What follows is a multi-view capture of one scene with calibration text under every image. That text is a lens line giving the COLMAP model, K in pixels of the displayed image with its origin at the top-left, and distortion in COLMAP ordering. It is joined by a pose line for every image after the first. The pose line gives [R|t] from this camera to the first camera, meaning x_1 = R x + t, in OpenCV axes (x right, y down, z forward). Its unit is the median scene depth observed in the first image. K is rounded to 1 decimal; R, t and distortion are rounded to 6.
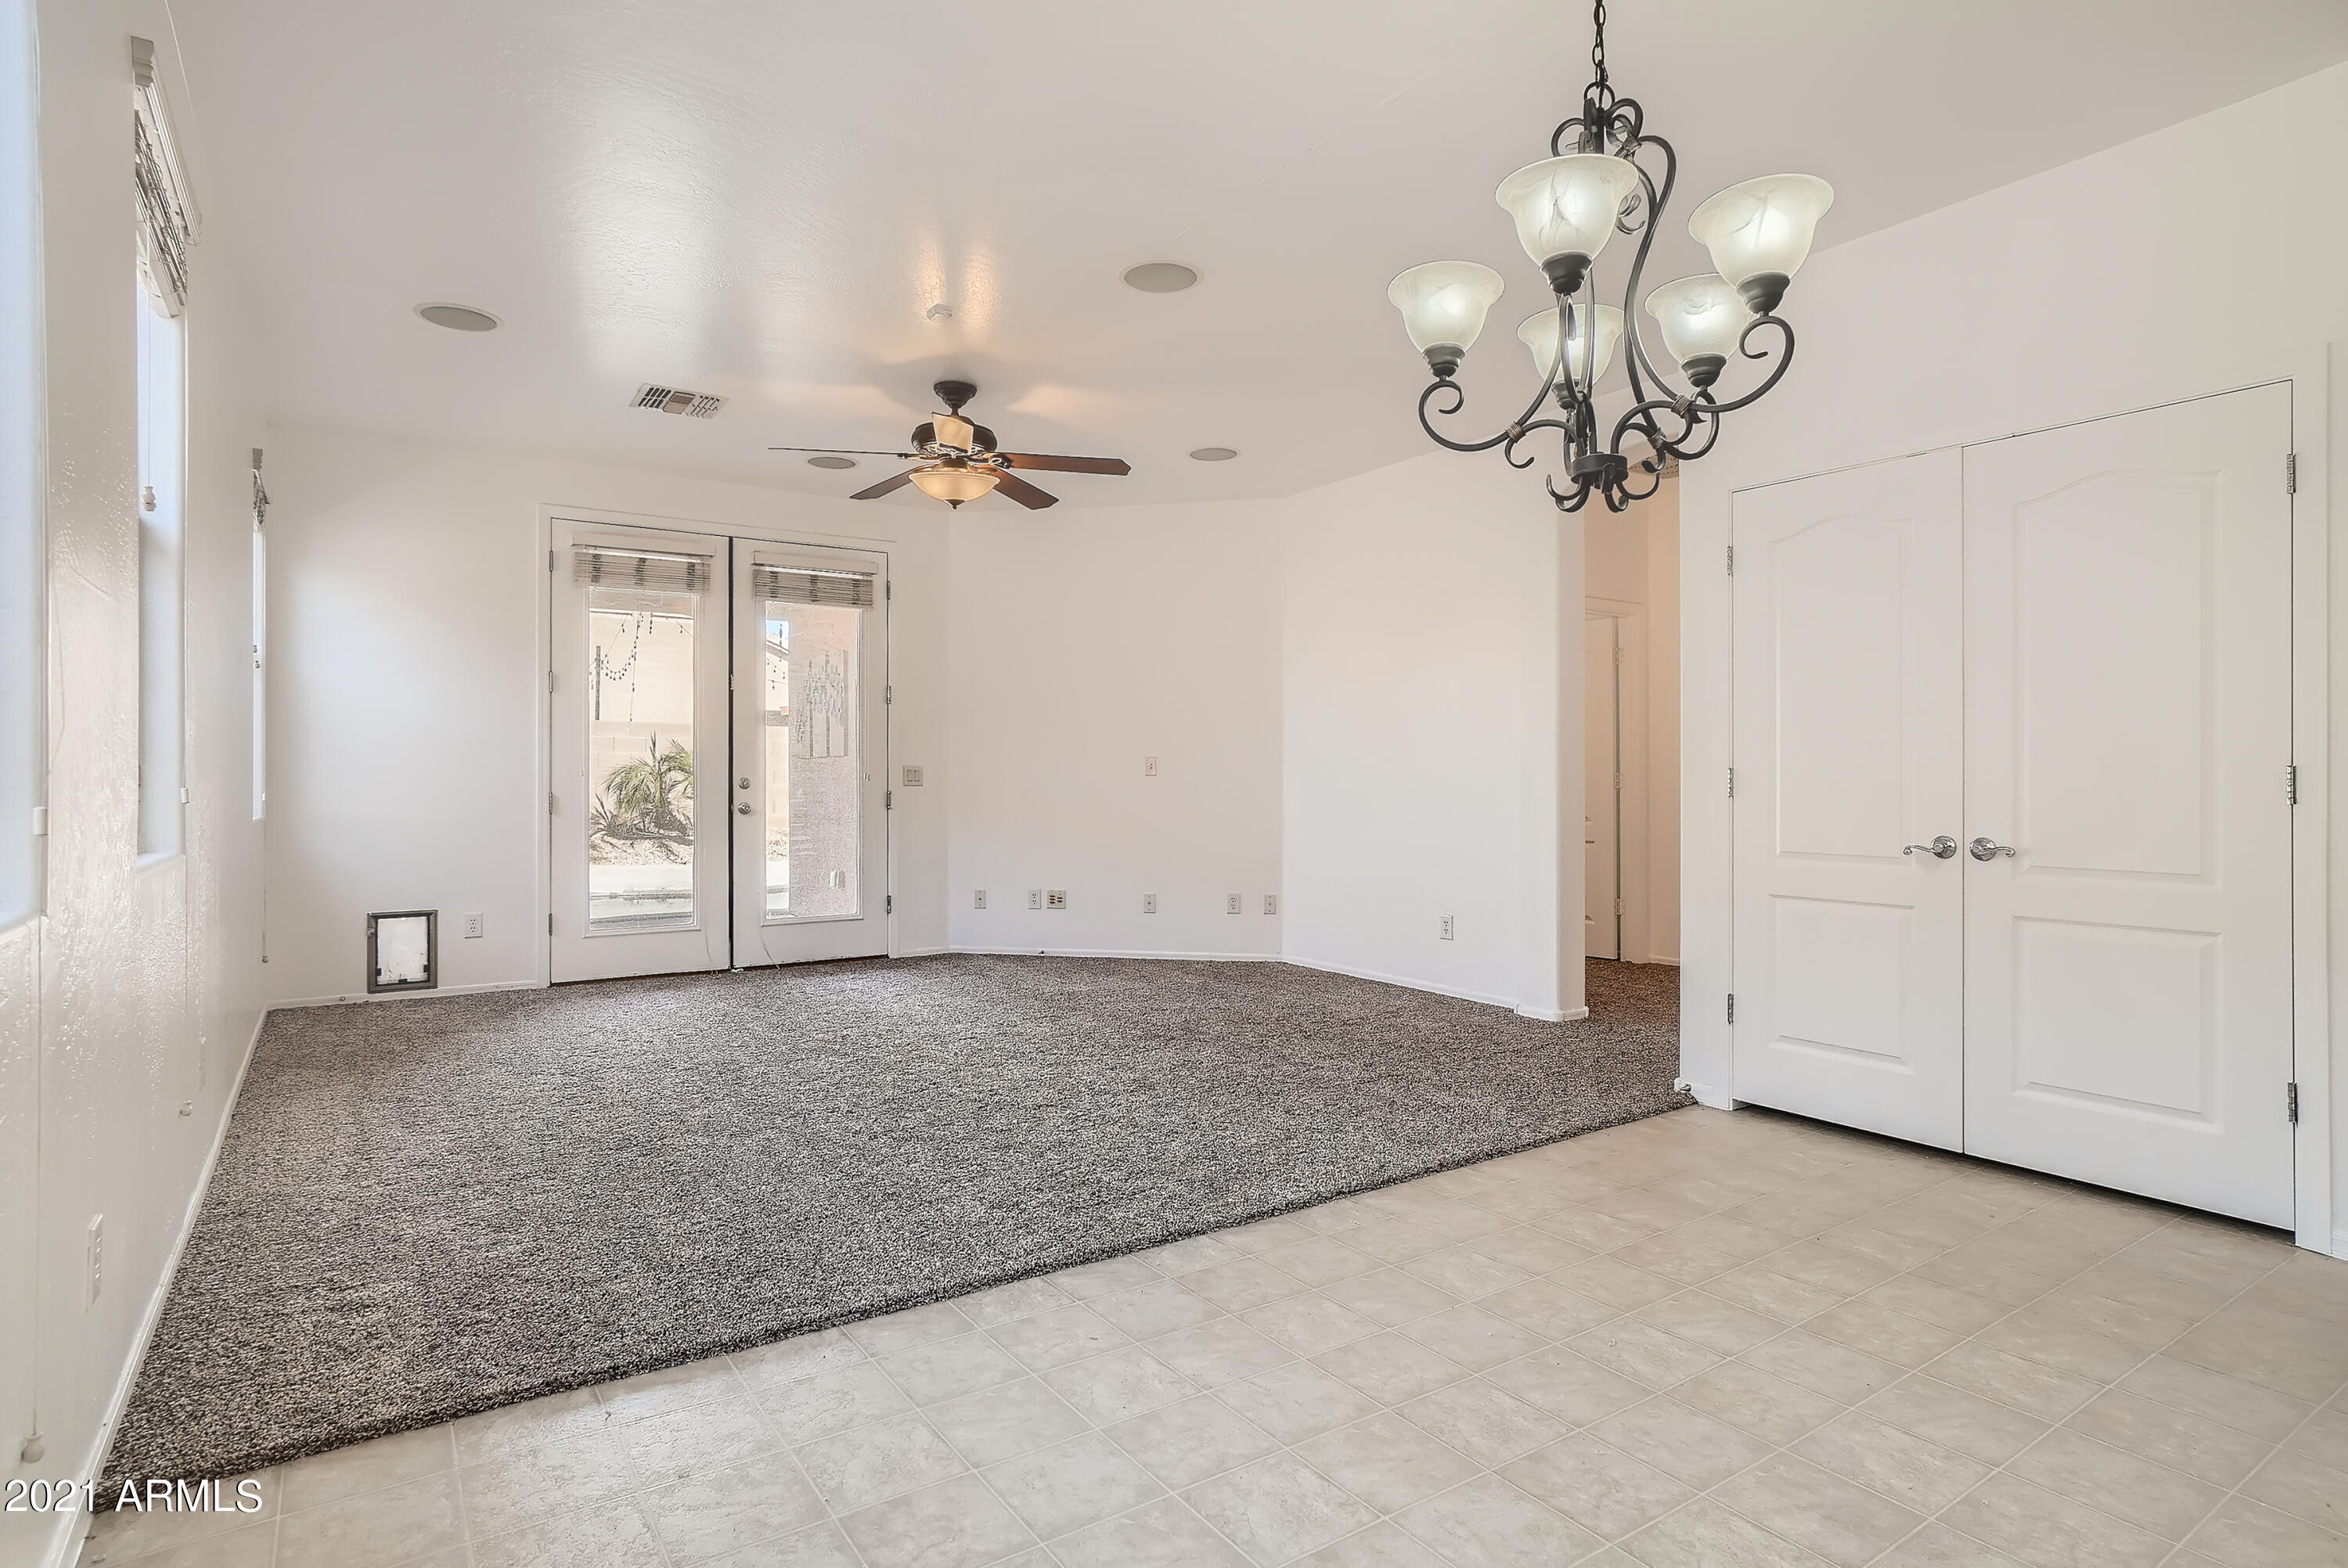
lens RADIAL K [[1212.1, 0, 1158.2], [0, 1212.1, 786.0], [0, 0, 1]] dist [-0.013811, 0.005230]
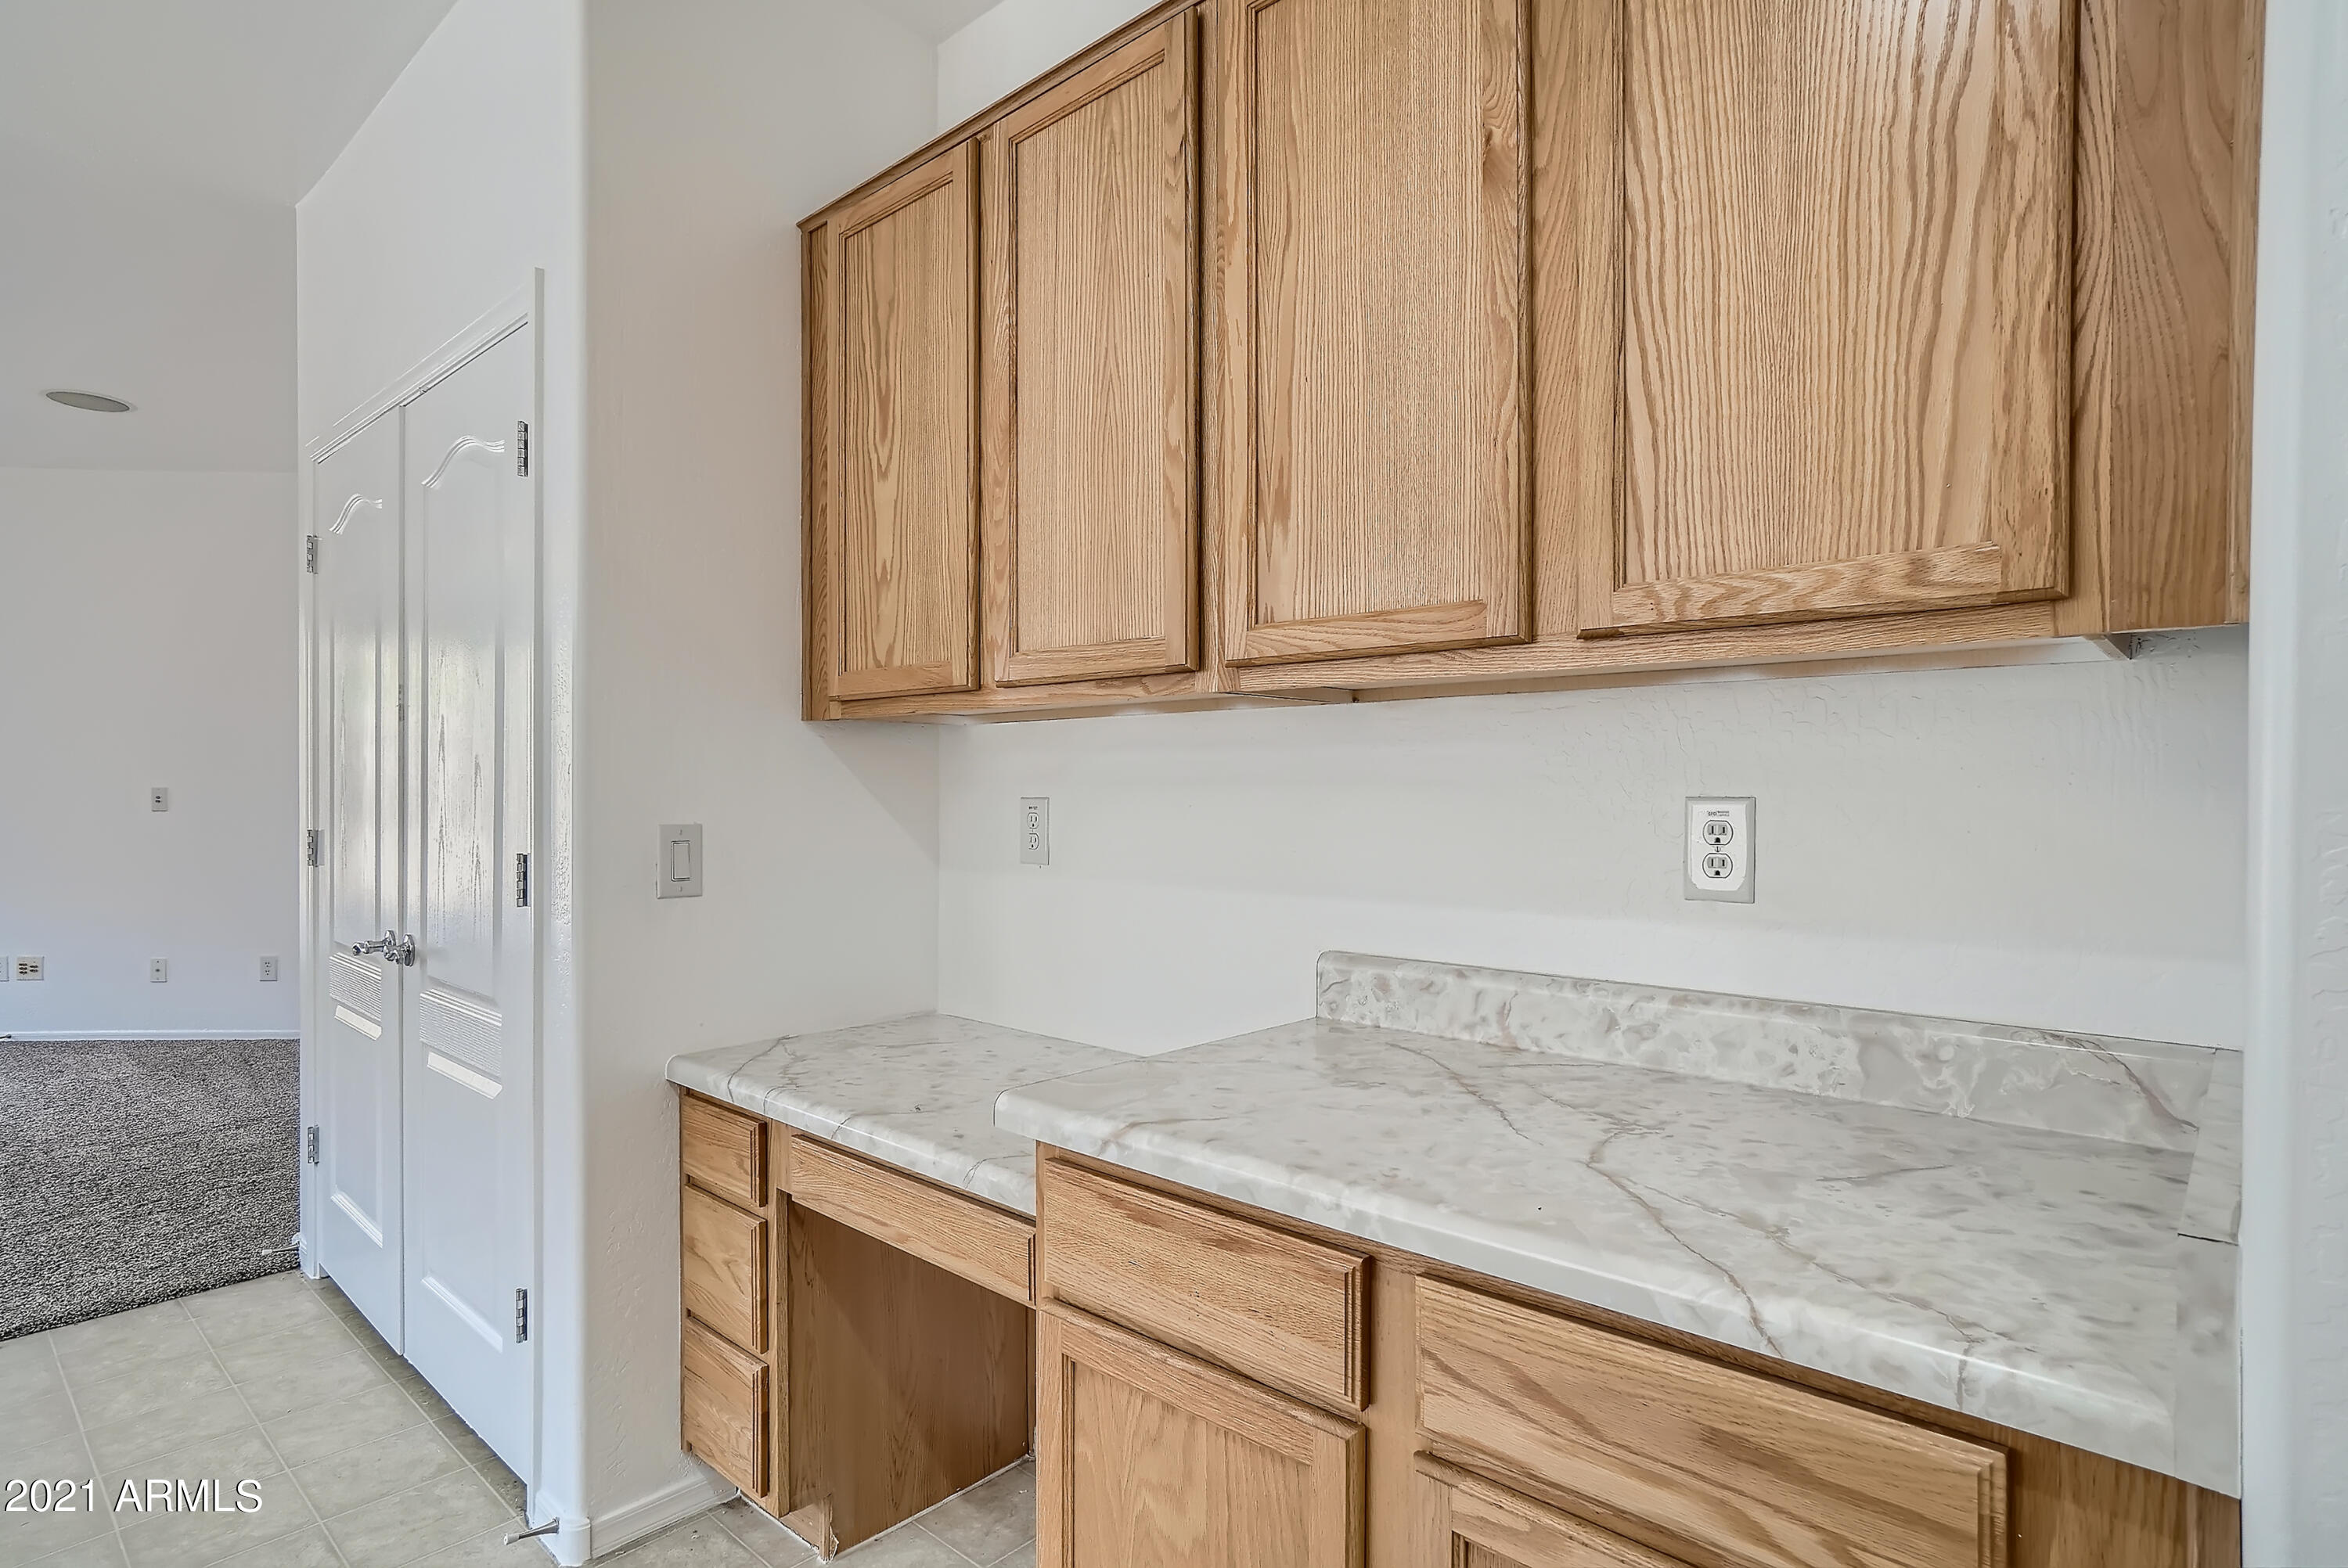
lens RADIAL K [[1212.1, 0, 1168.2], [0, 1212.1, 785.4], [0, 0, 1]] dist [-0.013811, 0.005230]
pose [[0.966884, 0.000085, 0.255217, 0.466038], [0.002154, 0.999962, -0.008492, -0.018170], [-0.255208, 0.008760, 0.966847, 0.066876]]
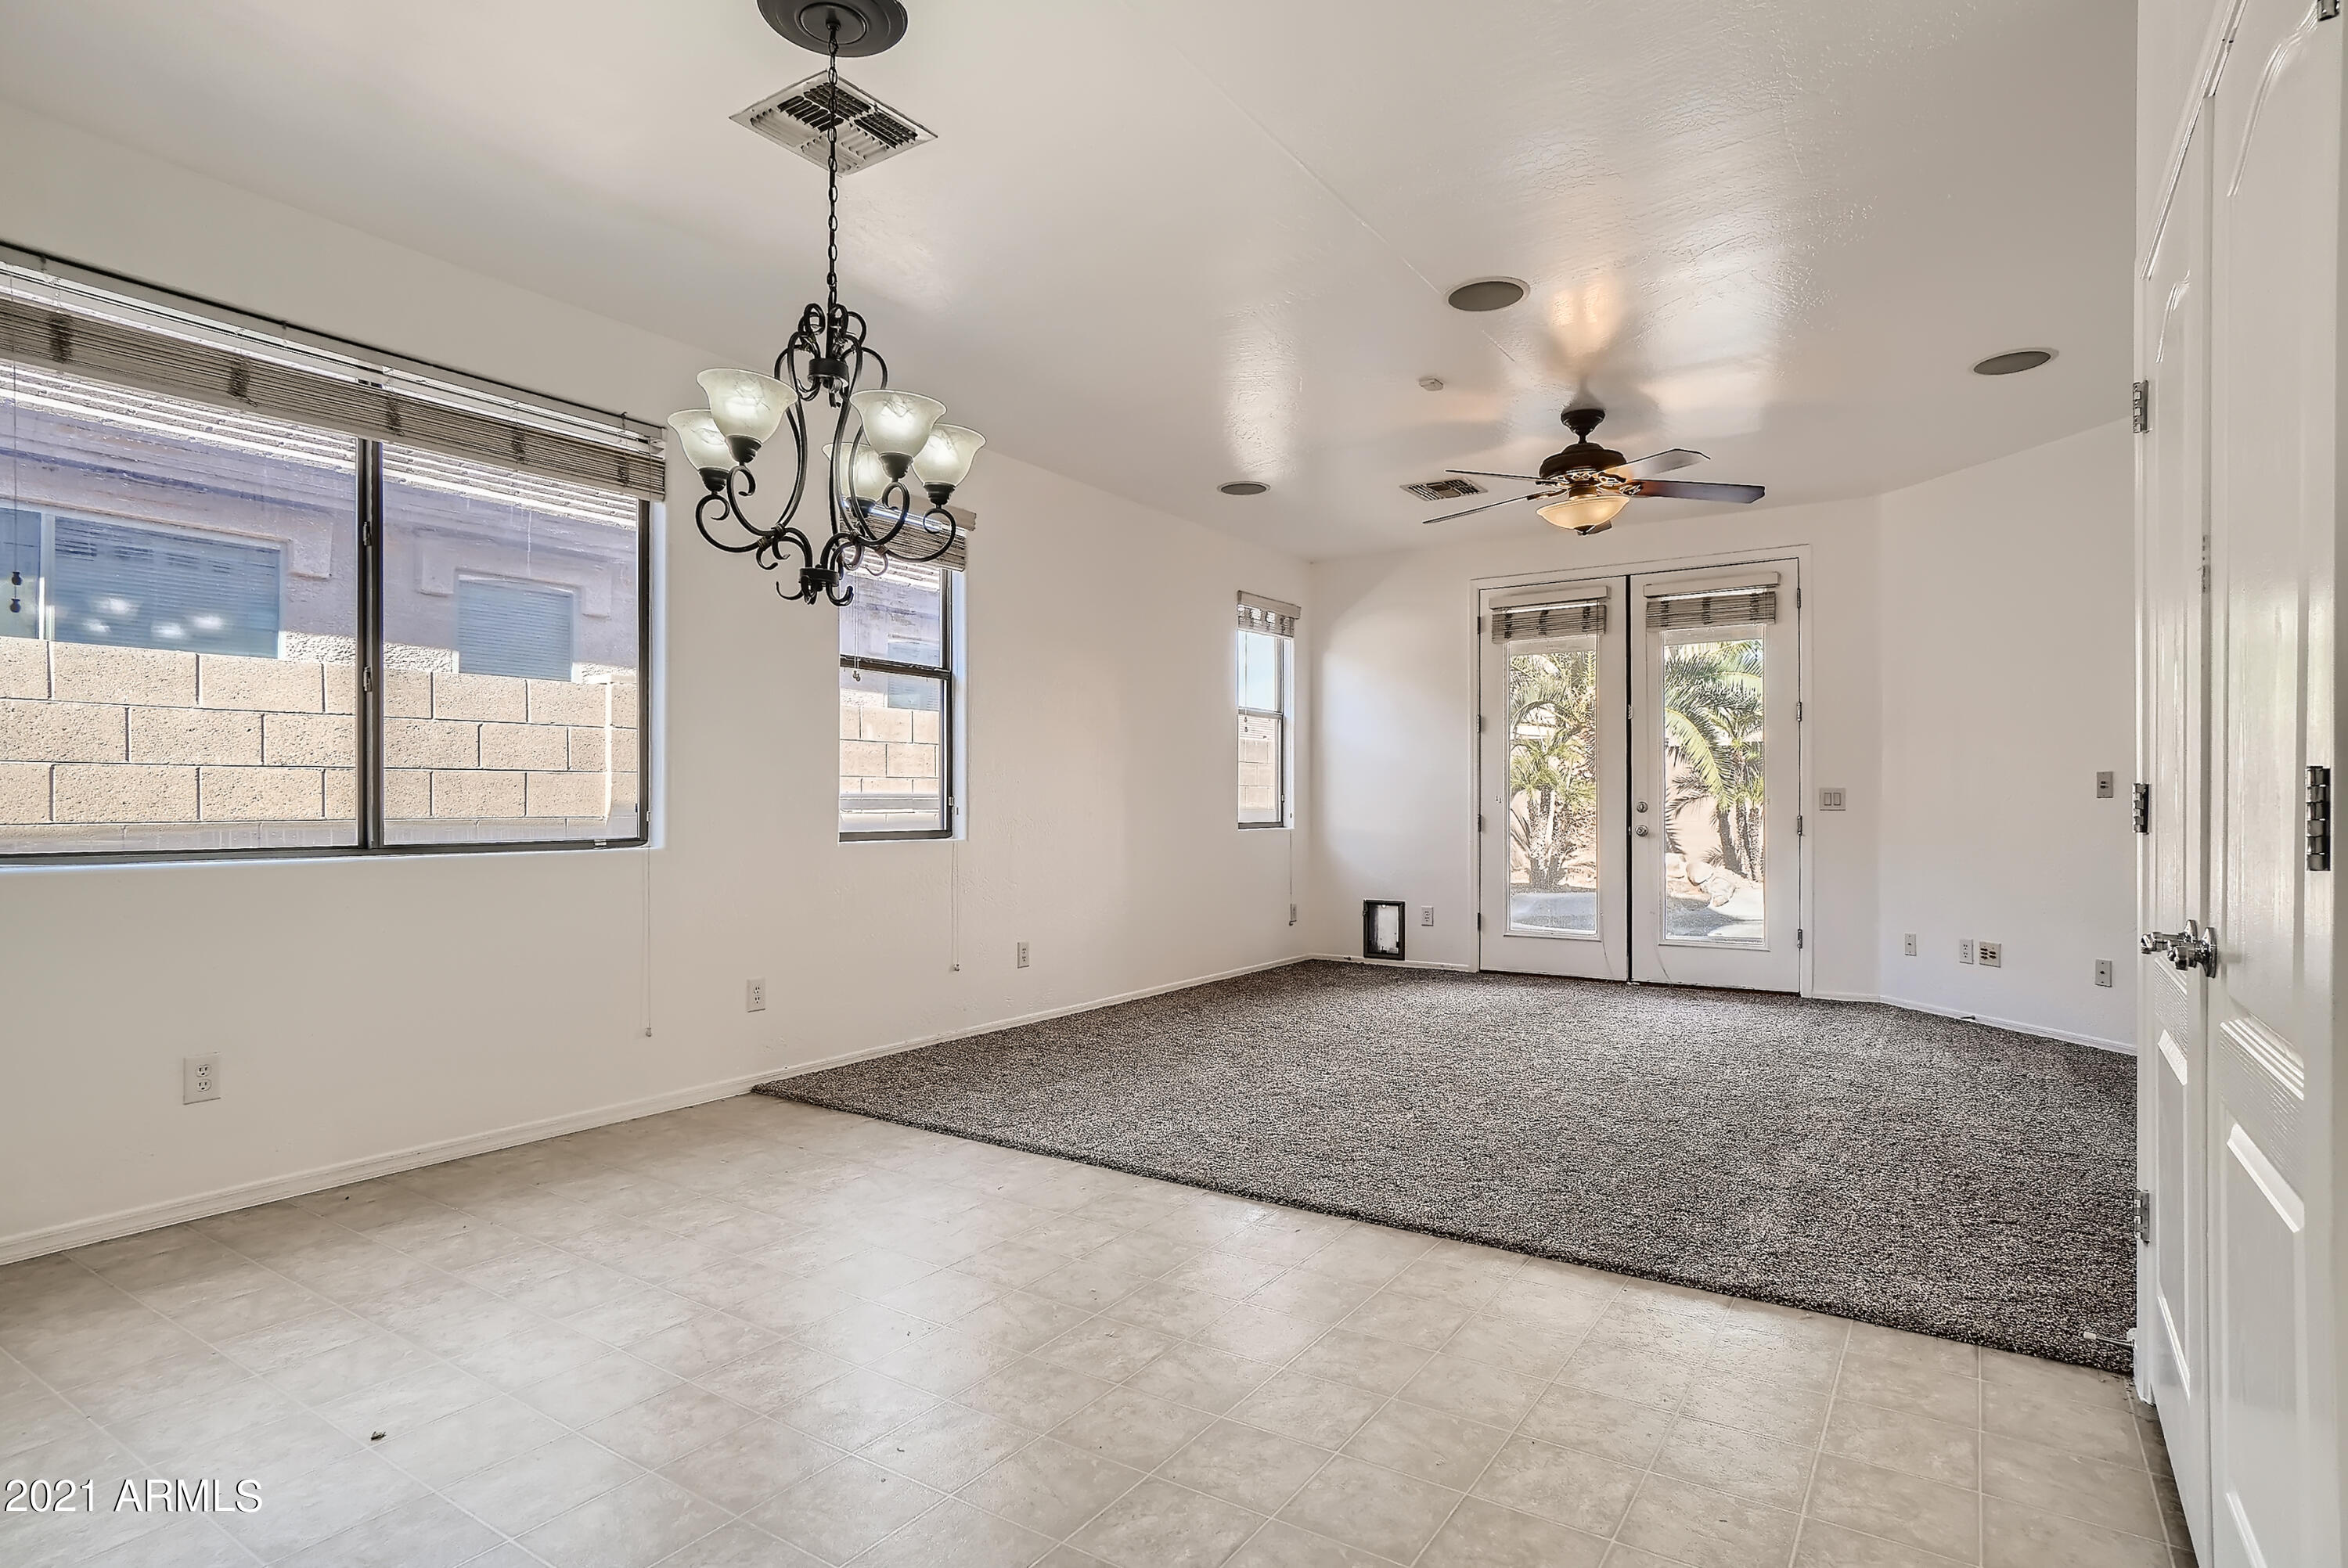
lens RADIAL K [[1212.1, 0, 1189.0], [0, 1212.1, 788.2], [0, 0, 1]] dist [-0.013811, 0.005230]
pose [[0.392404, -0.014925, -0.919672, 0.473628], [-0.009071, 0.999757, -0.020095, 0.006315], [0.919748, 0.016228, 0.392173, 0.228687]]
